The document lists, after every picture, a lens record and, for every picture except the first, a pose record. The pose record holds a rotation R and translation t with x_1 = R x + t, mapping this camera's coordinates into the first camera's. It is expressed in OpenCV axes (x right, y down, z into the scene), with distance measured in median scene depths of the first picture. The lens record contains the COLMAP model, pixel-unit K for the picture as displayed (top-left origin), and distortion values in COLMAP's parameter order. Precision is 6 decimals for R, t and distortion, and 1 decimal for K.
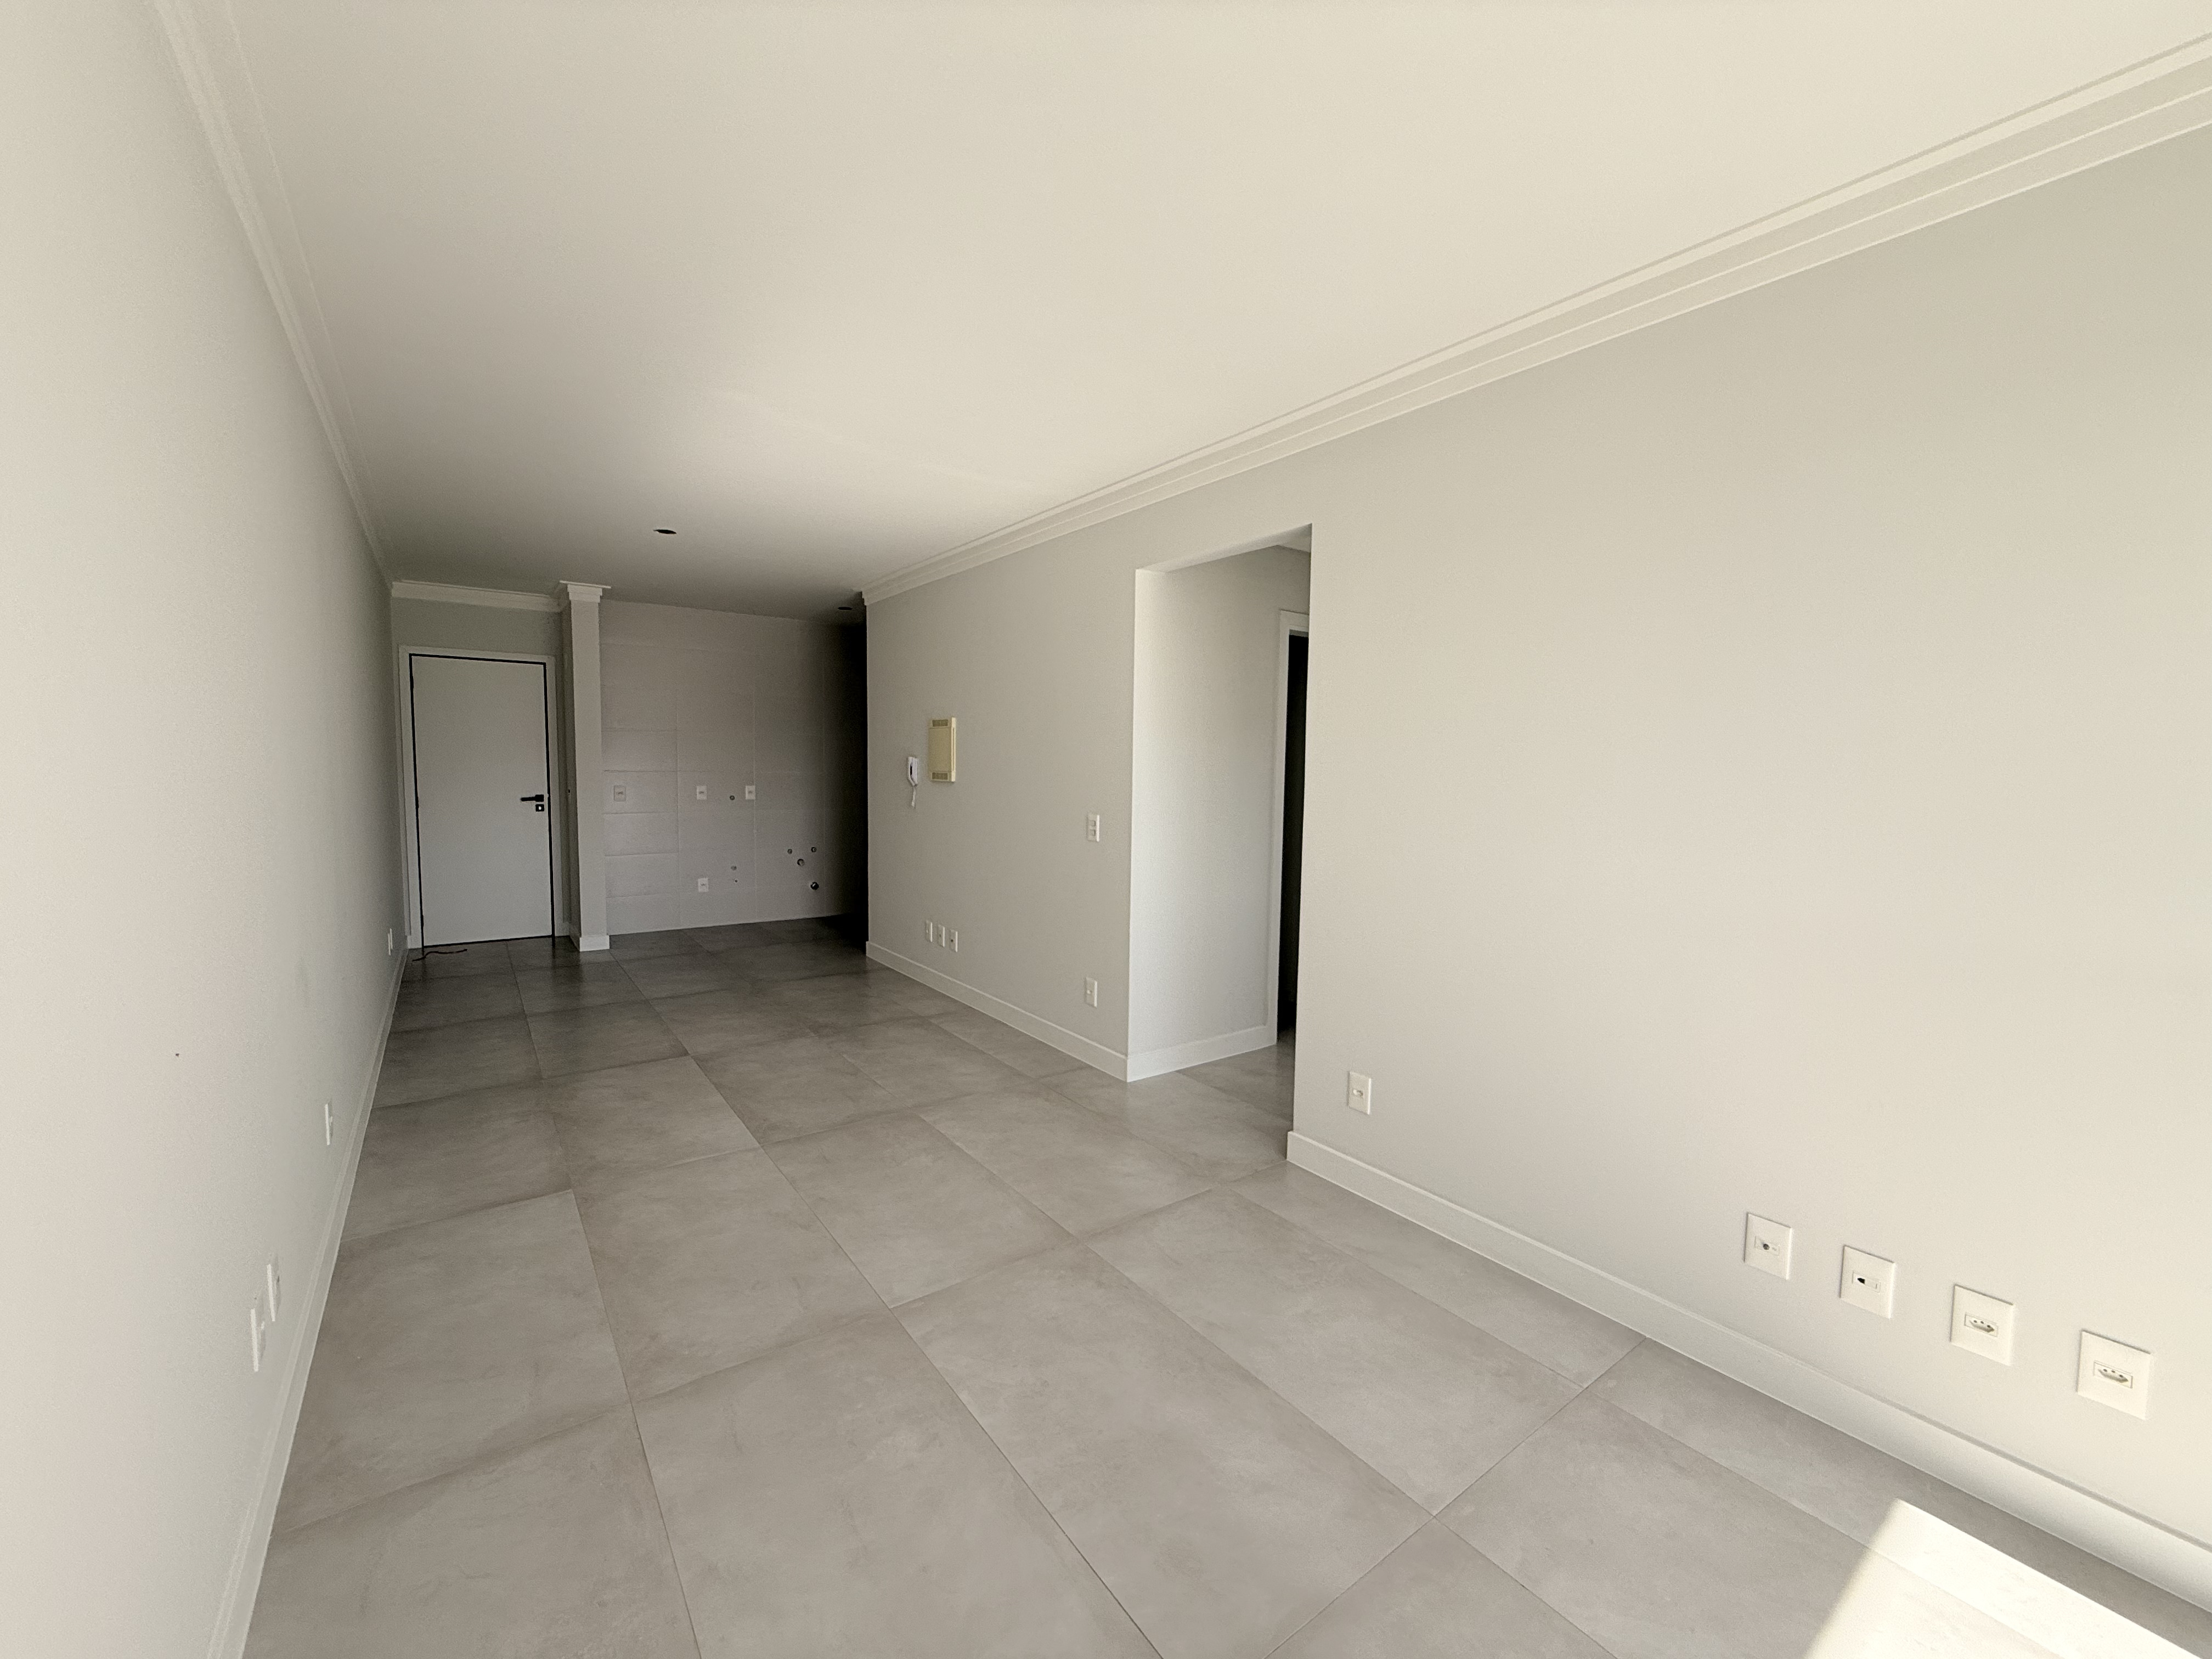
lens RADIAL K [[878.5, 0, 1106.0], [0, 878.5, 829.5], [0, 0, 1]] dist [0.000305, -0.000139]
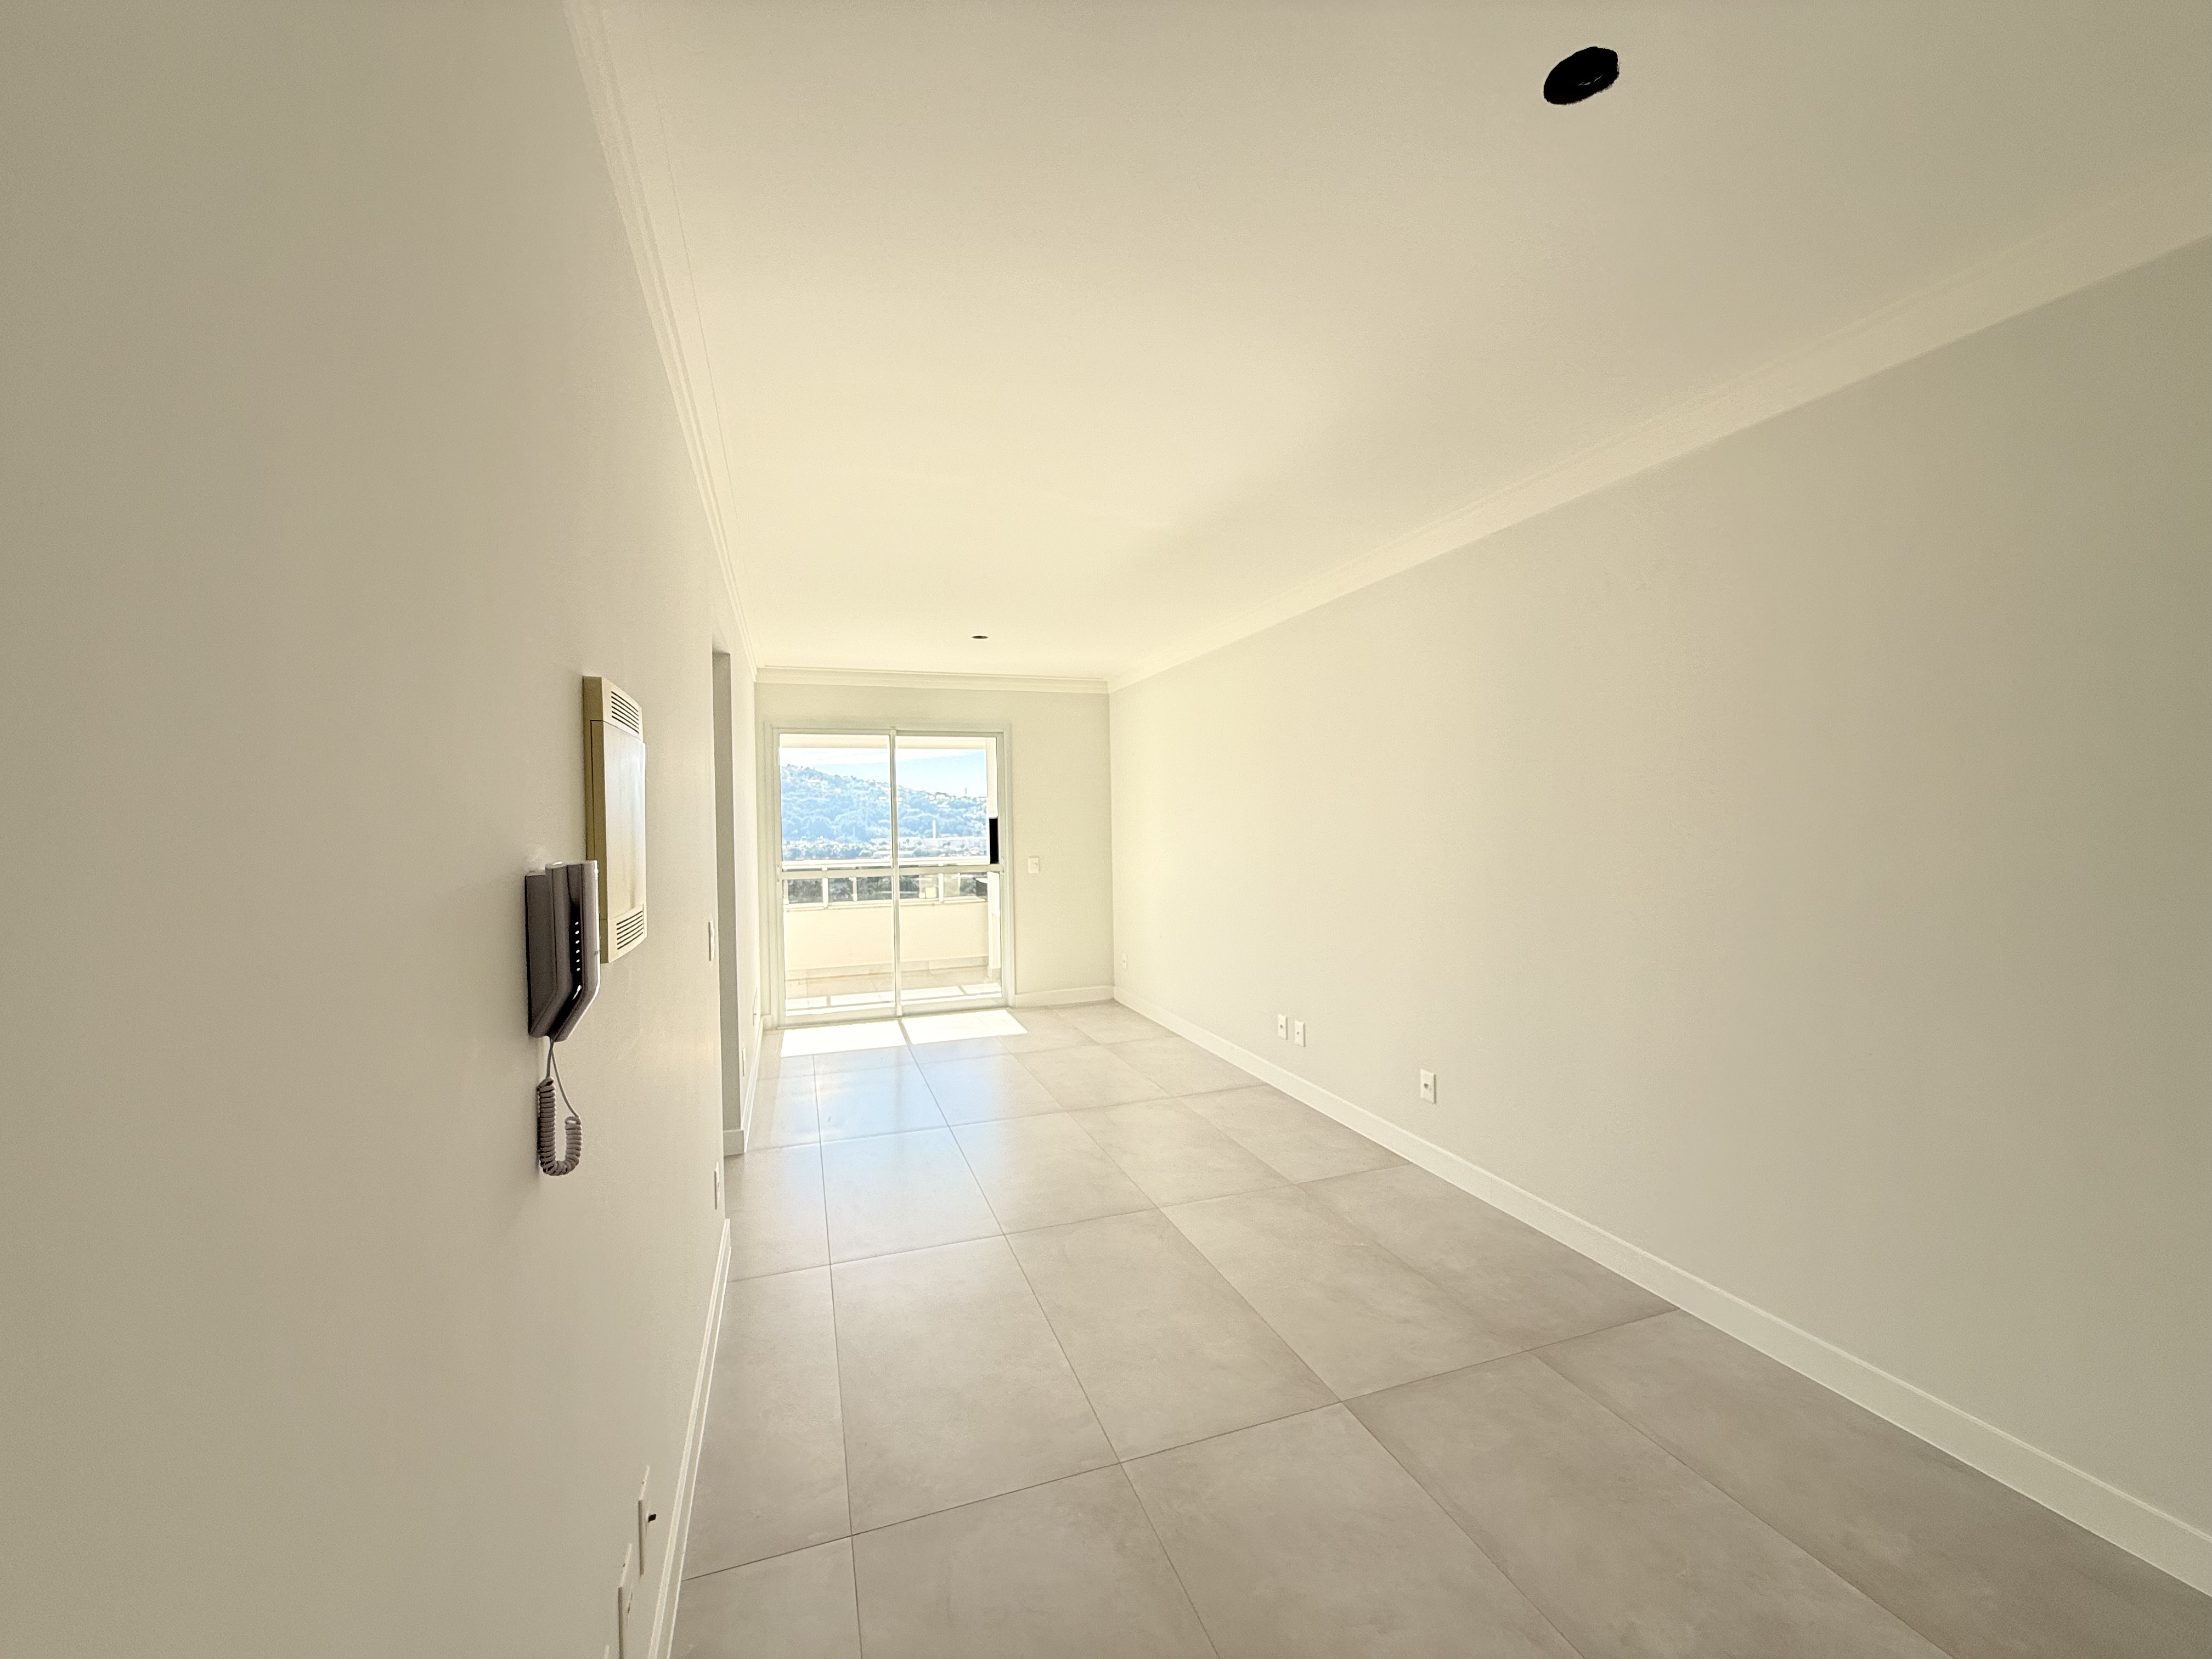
lens RADIAL K [[883.7, 0, 1100.3], [0, 883.7, 831.7], [0, 0, 1]] dist [0.000045, -0.000191]
pose [[-0.954473, -0.002522, 0.298286, -0.594328], [0.025407, 0.995643, 0.089717, -0.163941], [-0.297212, 0.093211, -0.950251, 1.832233]]
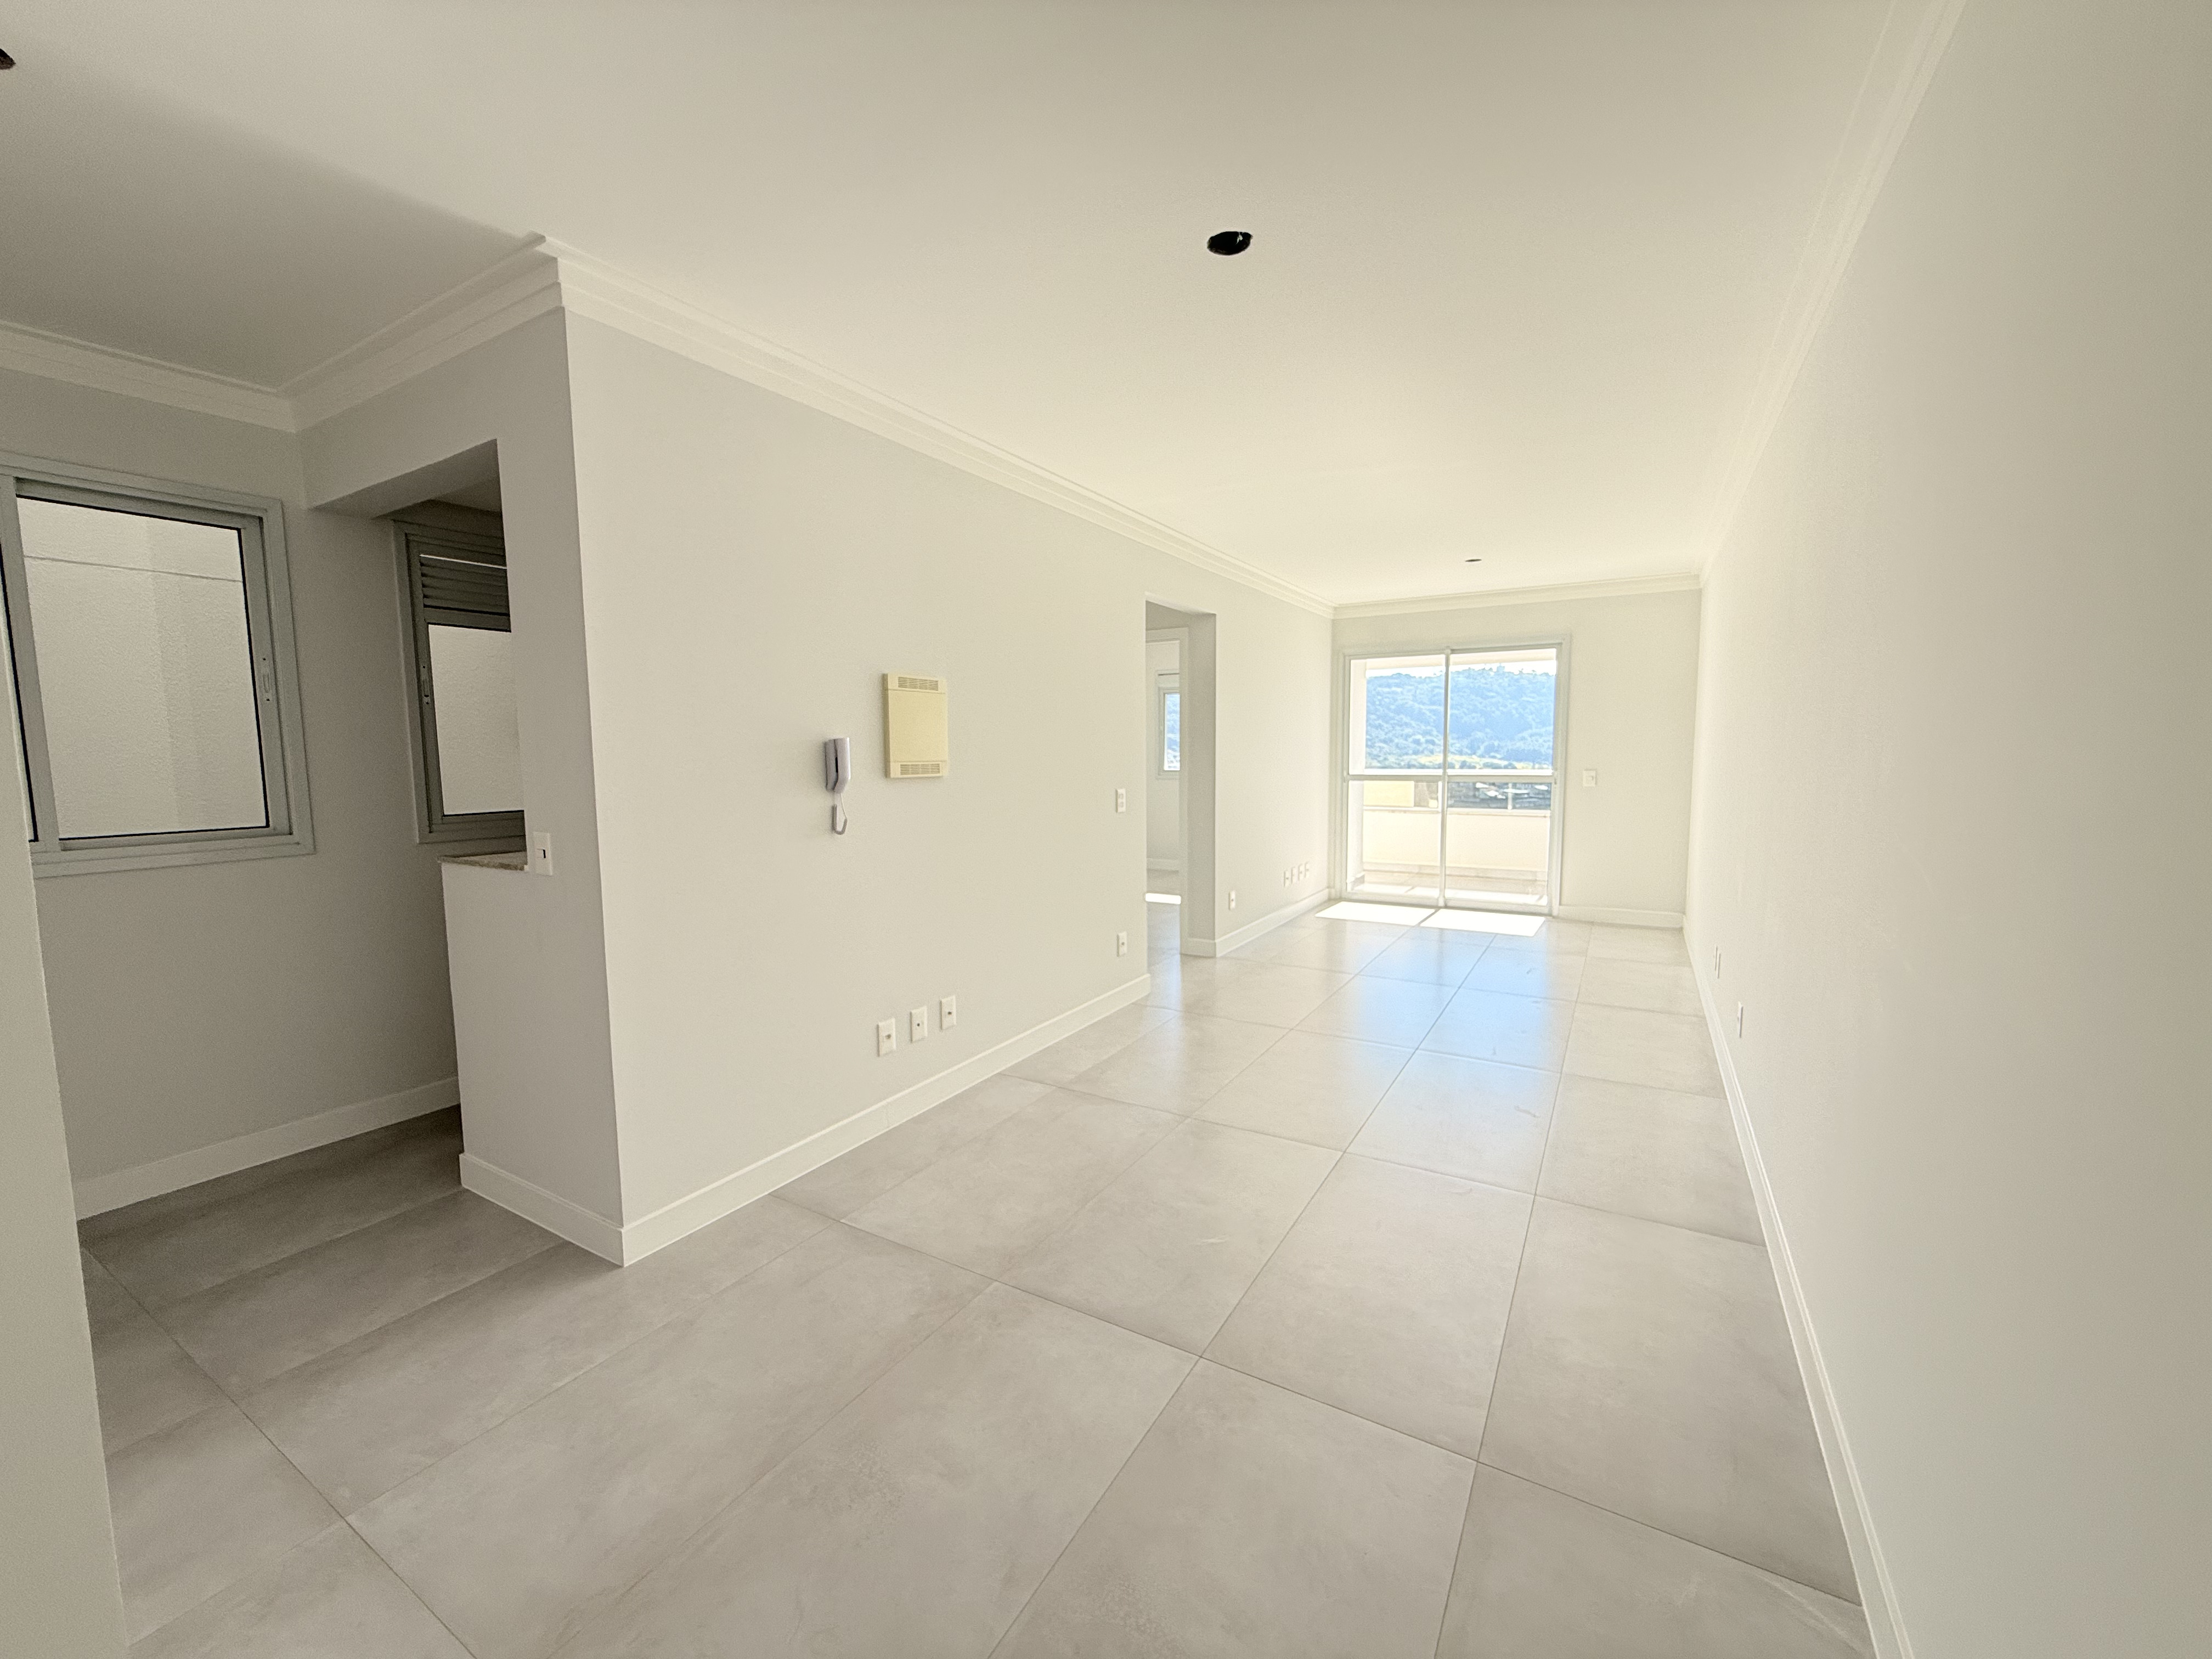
lens RADIAL K [[883.7, 0, 1100.3], [0, 883.7, 831.7], [0, 0, 1]] dist [0.000045, -0.000191]
pose [[-0.383785, -0.099513, 0.918045, -1.256685], [0.074443, 0.987606, 0.138174, -0.145741], [-0.920417, 0.121371, -0.371621, 1.721142]]
